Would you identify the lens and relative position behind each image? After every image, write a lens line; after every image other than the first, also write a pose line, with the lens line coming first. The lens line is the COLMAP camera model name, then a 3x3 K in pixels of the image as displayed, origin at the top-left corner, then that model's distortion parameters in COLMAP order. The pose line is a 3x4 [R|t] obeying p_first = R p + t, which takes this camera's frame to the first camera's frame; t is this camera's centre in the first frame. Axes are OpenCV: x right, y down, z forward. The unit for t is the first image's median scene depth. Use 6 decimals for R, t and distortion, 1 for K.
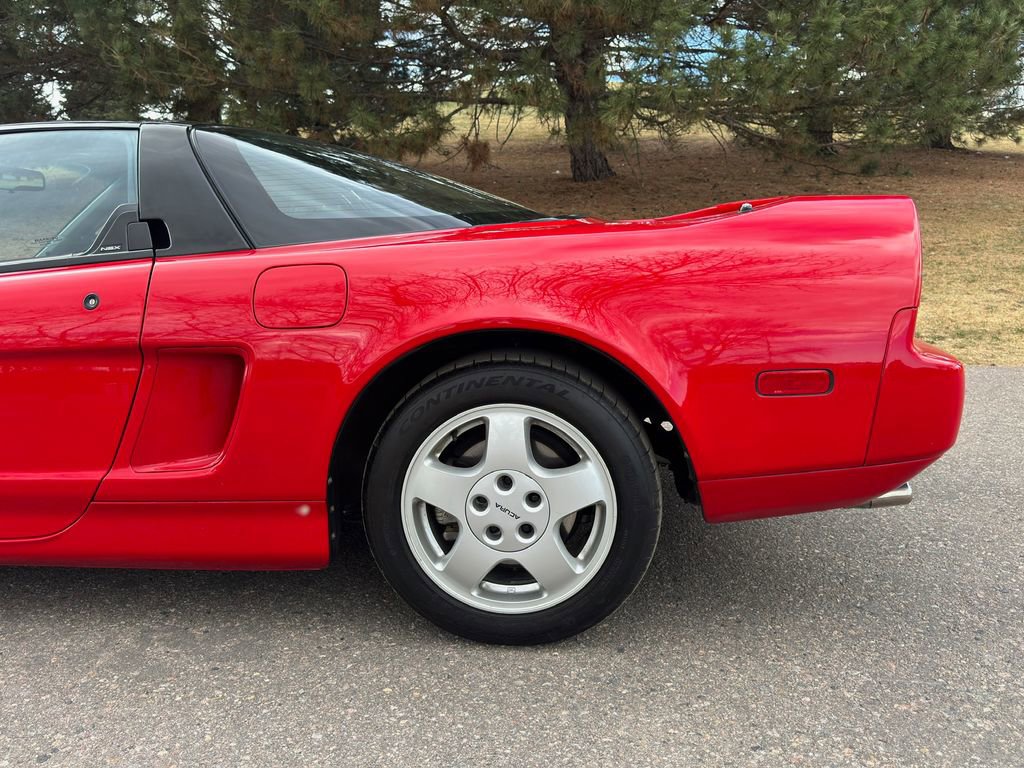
lens RADIAL K [[853.9, 0, 505.3], [0, 853.9, 383.2], [0, 0, 1]] dist [0.011338, -0.022430]
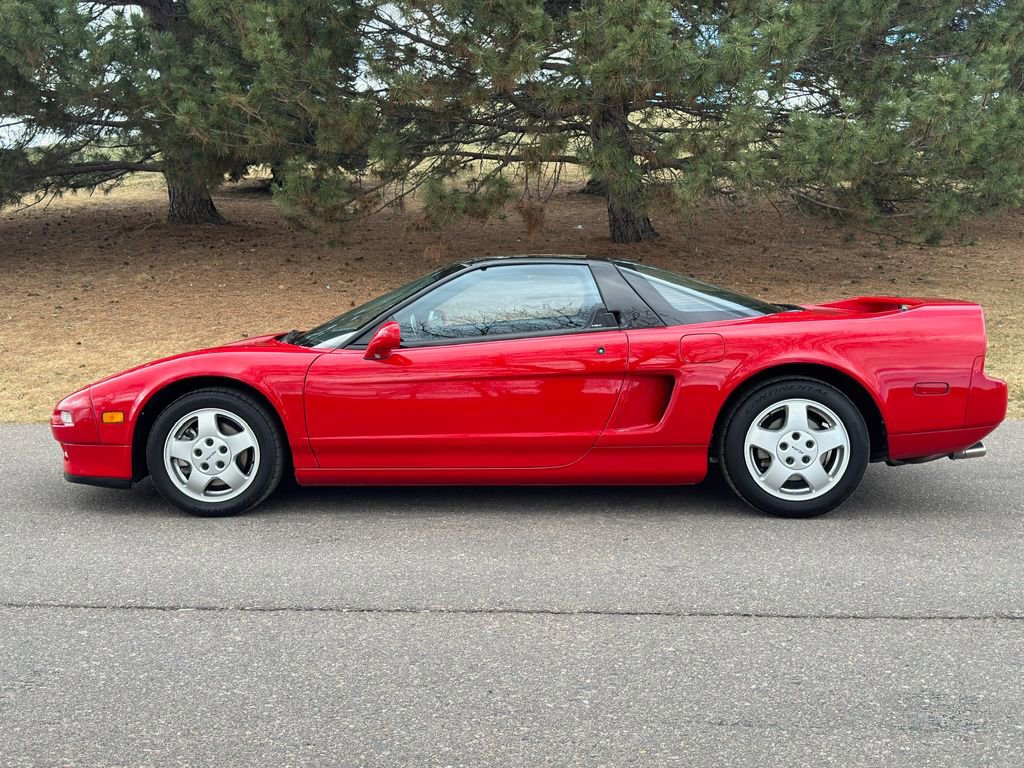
lens RADIAL K [[1110.2, 0, 515.1], [0, 1110.2, 376.4], [0, 0, 1]] dist [0.023353, 0.000000]
pose [[0.998885, 0.010264, 0.046072, -0.795631], [-0.005750, 0.995261, -0.097068, 0.231828], [-0.046850, 0.096695, 0.994211, -1.659591]]
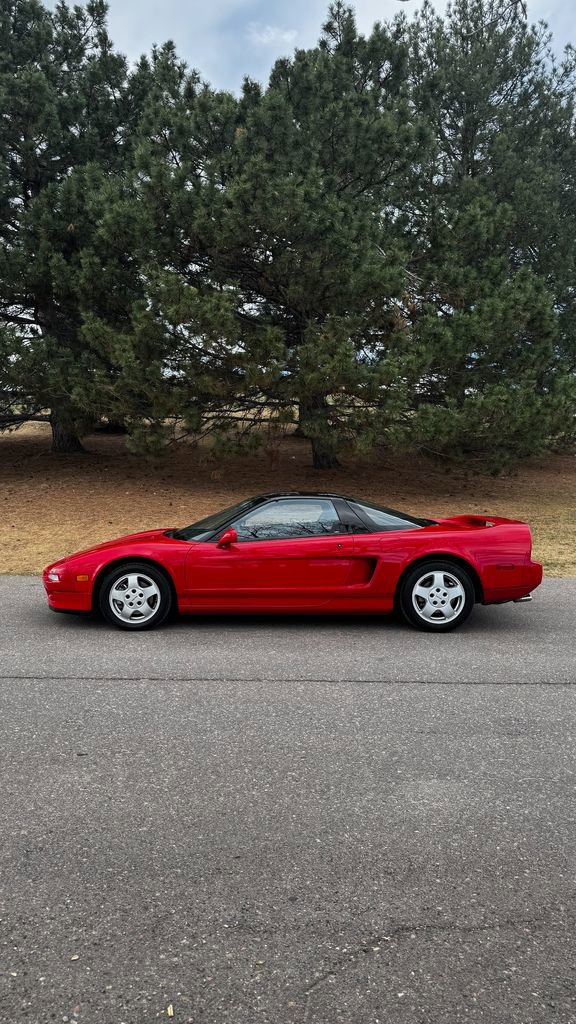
lens RADIAL K [[662.9, 0, 287.4], [0, 662.9, 510.2], [0, 0, 1]] dist [0.033046, -0.016292]
pose [[0.993802, 0.026164, 0.108038, -1.049527], [-0.010480, 0.989630, -0.143256, 0.193749], [-0.110666, 0.141236, 0.983771, -2.073227]]
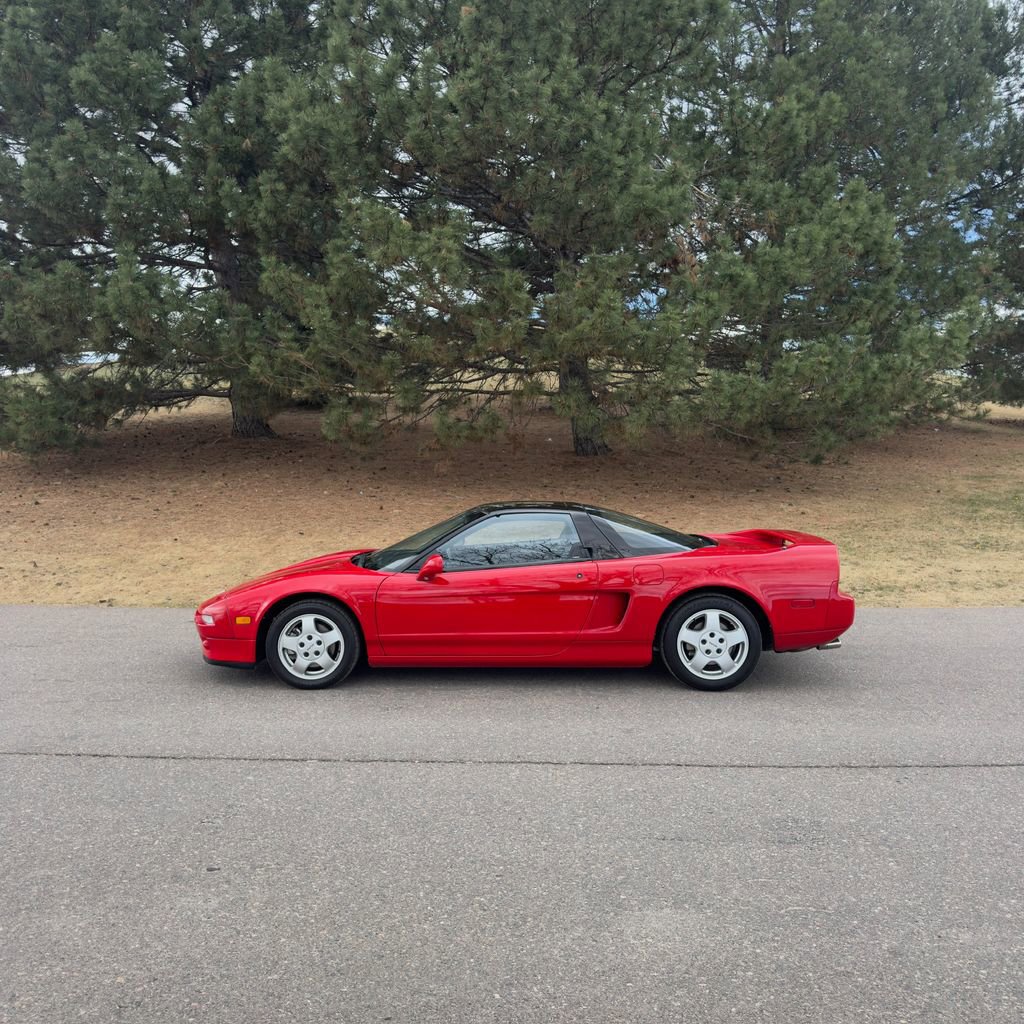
lens RADIAL K [[883.3, 0, 512.5], [0, 883.3, 515.5], [0, 0, 1]] dist [0.035973, -0.020264]
pose [[0.997699, 0.016195, 0.065832, -0.911072], [-0.007414, 0.991288, -0.131501, 0.109883], [-0.067388, 0.130711, 0.989128, -2.116170]]
